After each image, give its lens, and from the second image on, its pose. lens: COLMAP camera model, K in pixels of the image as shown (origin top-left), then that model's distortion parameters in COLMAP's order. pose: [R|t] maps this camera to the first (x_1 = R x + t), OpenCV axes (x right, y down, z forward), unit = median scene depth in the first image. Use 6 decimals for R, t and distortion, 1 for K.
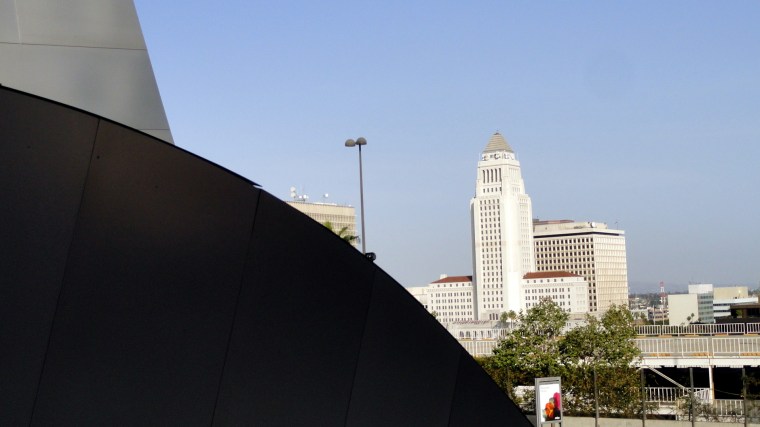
lens RADIAL K [[1319.4, 0, 380.0], [0, 1319.4, 213.5], [0, 0, 1]] dist [-0.018653, -0.037611]
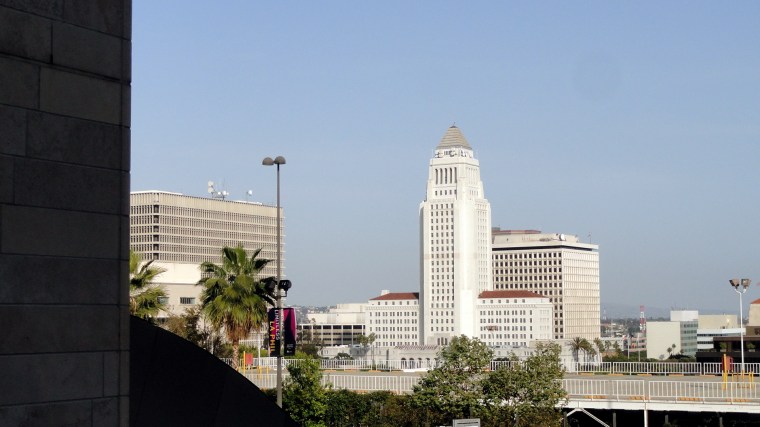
lens RADIAL K [[1319.4, 0, 380.0], [0, 1319.4, 213.5], [0, 0, 1]] dist [-0.018653, -0.037611]
pose [[0.996982, 0.036229, 0.068656, -0.015362], [-0.034151, 0.998929, -0.031203, 0.023685], [-0.069713, 0.028765, 0.997152, 0.152313]]
